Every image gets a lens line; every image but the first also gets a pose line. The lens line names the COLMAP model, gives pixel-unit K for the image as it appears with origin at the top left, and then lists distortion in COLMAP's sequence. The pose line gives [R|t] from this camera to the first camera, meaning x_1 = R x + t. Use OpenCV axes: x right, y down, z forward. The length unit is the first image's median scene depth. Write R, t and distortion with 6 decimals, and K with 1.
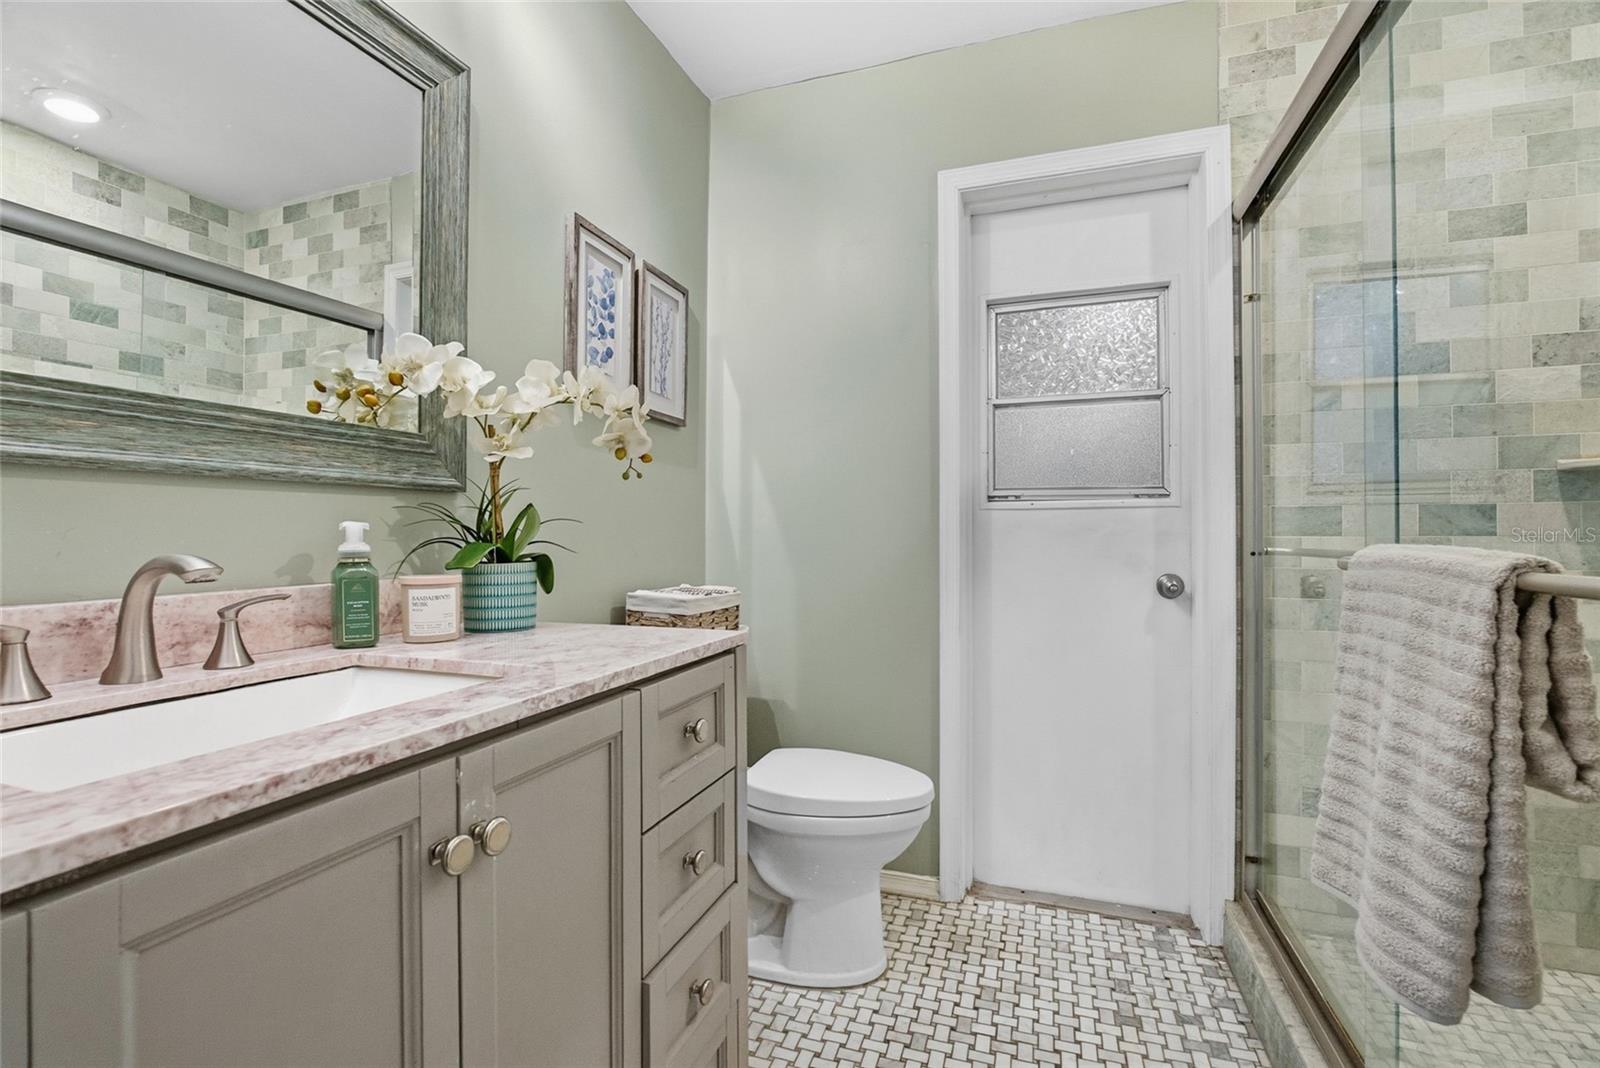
lens RADIAL K [[727.9, 0, 800.4], [0, 727.9, 531.1], [0, 0, 1]] dist [-0.014501, -0.000146]
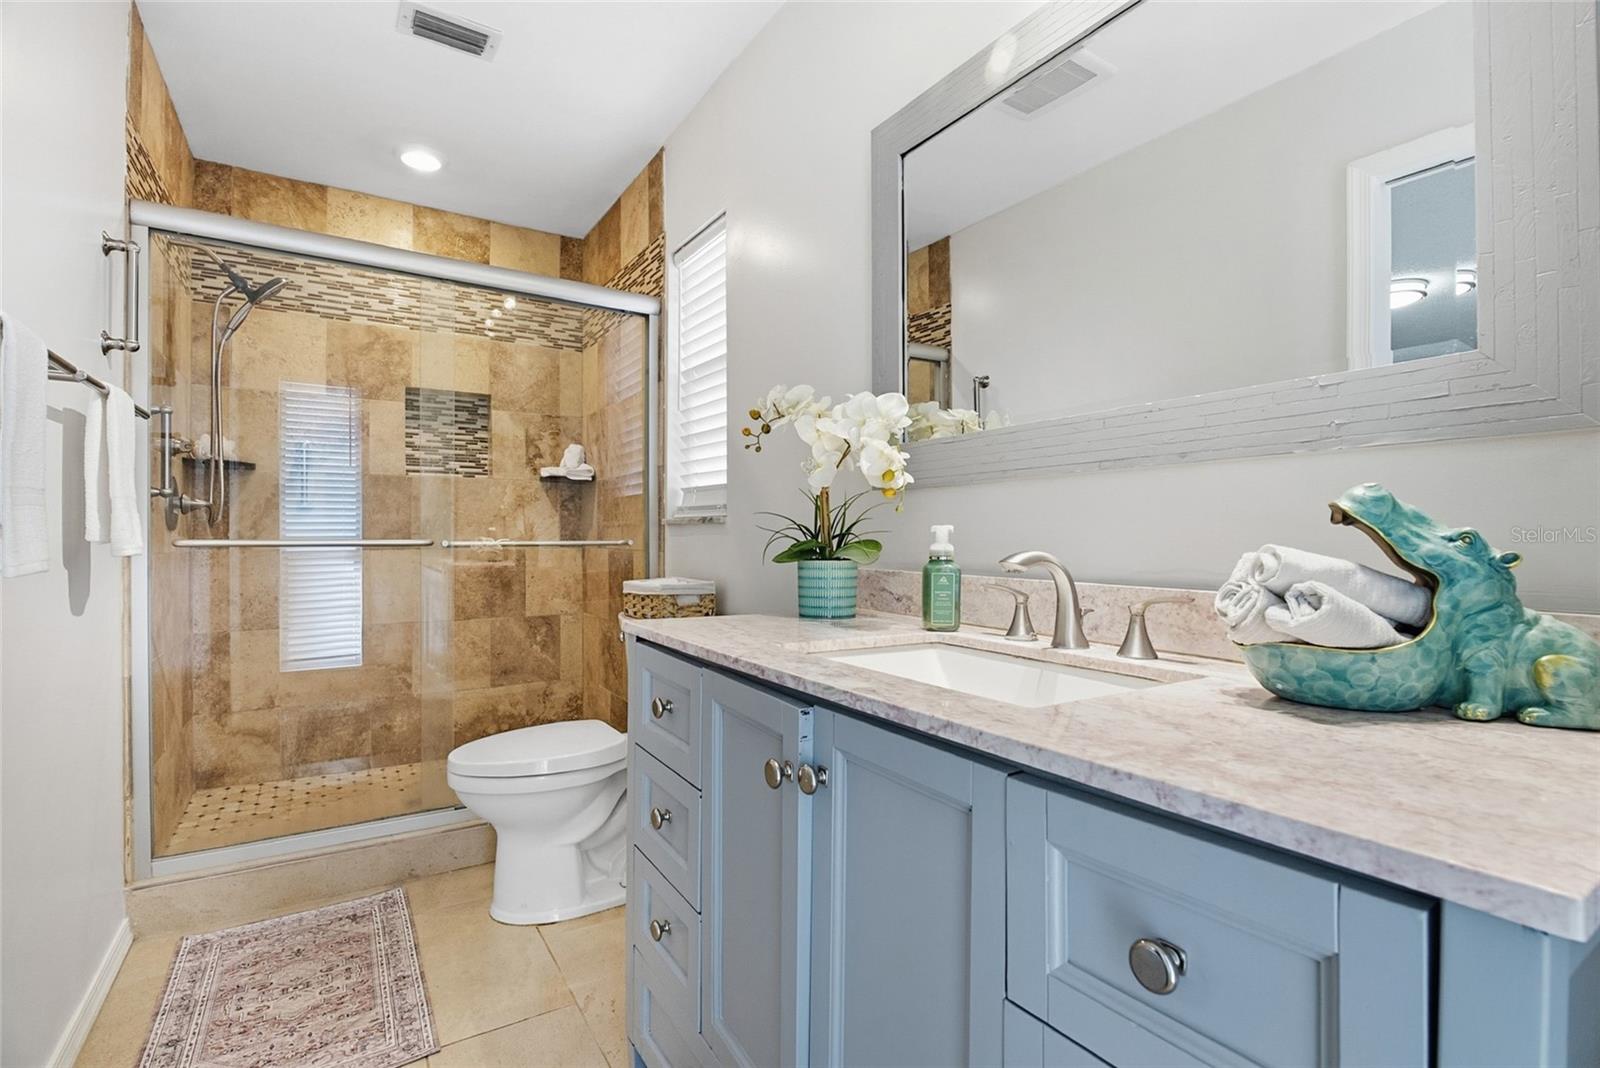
lens RADIAL K [[727.9, 0, 795.6], [0, 727.9, 536.4], [0, 0, 1]] dist [-0.014501, -0.000146]
pose [[-0.601256, 0.001833, -0.799054, 0.501865], [0.001889, 0.999998, 0.000872, 0.002904], [0.799054, -0.000985, -0.601259, 1.509812]]
